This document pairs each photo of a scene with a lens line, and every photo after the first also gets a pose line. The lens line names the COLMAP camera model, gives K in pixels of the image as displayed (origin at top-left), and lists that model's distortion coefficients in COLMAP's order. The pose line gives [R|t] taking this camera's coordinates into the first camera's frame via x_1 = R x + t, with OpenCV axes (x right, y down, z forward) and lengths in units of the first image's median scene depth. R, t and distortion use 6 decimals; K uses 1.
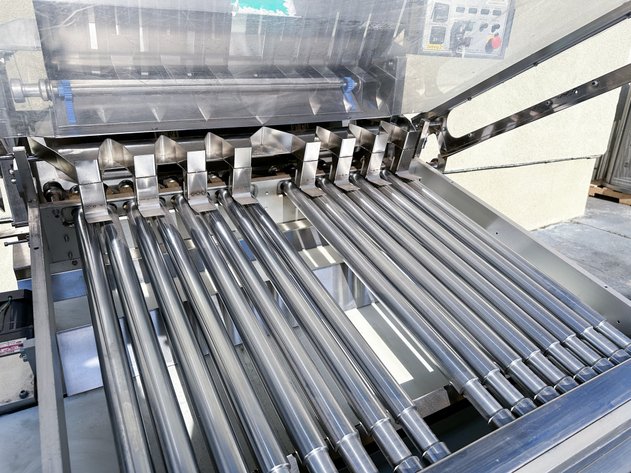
lens RADIAL K [[447.8, 0, 315.5], [0, 447.8, 236.5], [0, 0, 1]] dist [-0.005536, -0.002655]
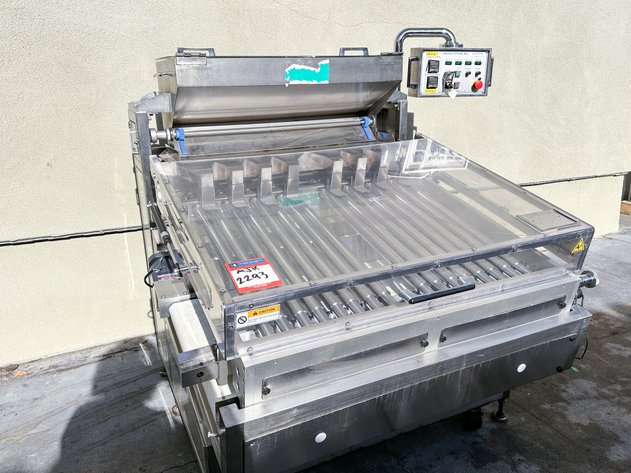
lens RADIAL K [[522.9, 0, 315.5], [0, 522.9, 236.5], [0, 0, 1]] dist [0.011108, -0.005757]
pose [[0.995942, -0.028887, -0.085238, 0.045548], [0.020078, 0.994536, -0.102446, 0.169716], [0.087732, 0.100319, 0.991080, -0.561834]]
